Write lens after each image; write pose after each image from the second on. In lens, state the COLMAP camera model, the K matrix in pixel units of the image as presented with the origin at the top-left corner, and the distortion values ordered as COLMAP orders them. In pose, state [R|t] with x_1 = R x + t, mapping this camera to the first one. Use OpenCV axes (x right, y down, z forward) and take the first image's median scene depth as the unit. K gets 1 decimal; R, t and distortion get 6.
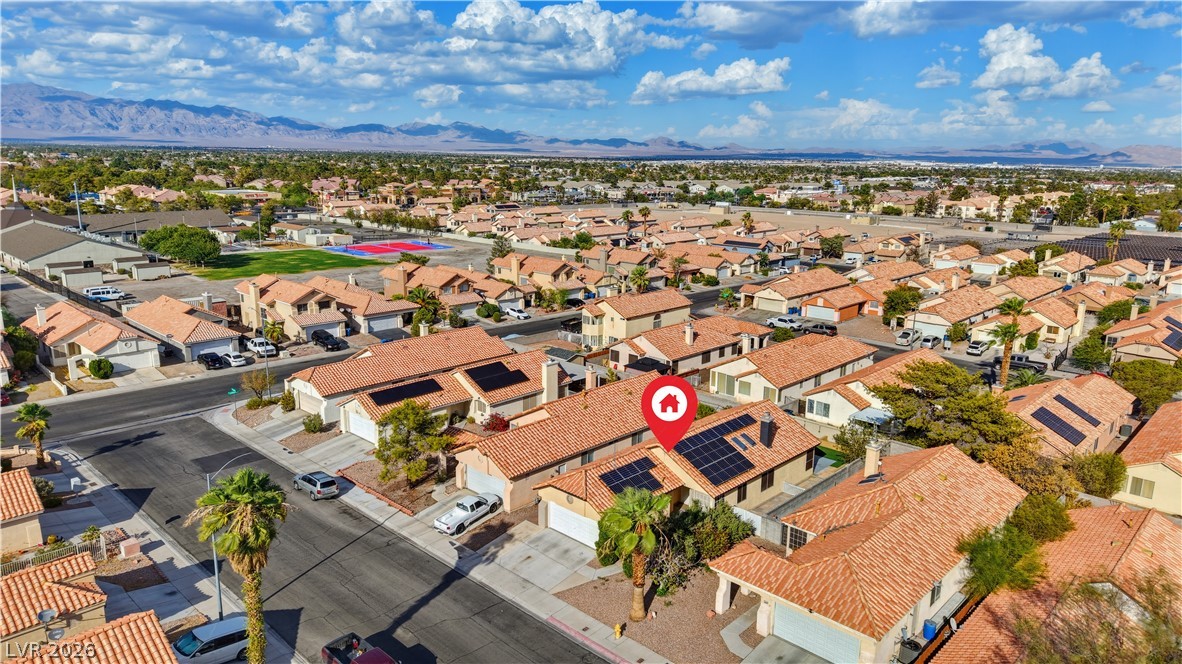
lens RADIAL K [[780.9, 0, 596.8], [0, 780.9, 328.8], [0, 0, 1]] dist [0.041704, -0.042502]
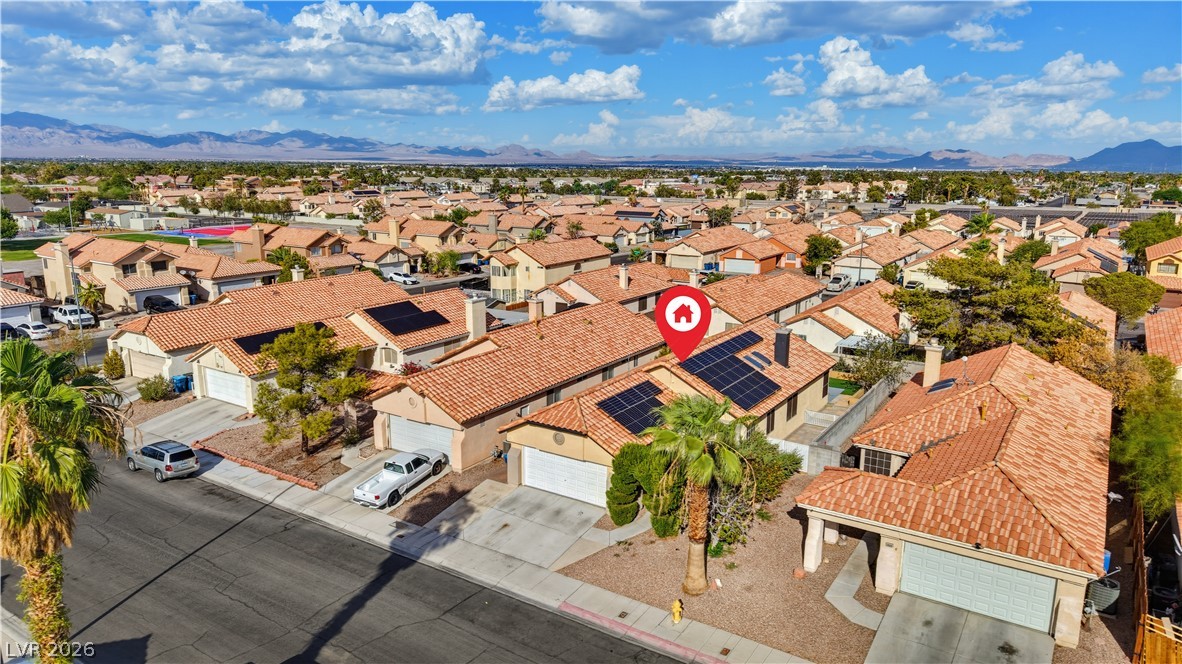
lens RADIAL K [[780.9, 0, 596.8], [0, 780.9, 328.8], [0, 0, 1]] dist [0.041704, -0.042502]
pose [[0.983504, -0.046428, 0.174826, -0.088887], [0.047635, 0.998861, -0.002713, 0.092347], [-0.174501, 0.010996, 0.984596, 0.227412]]
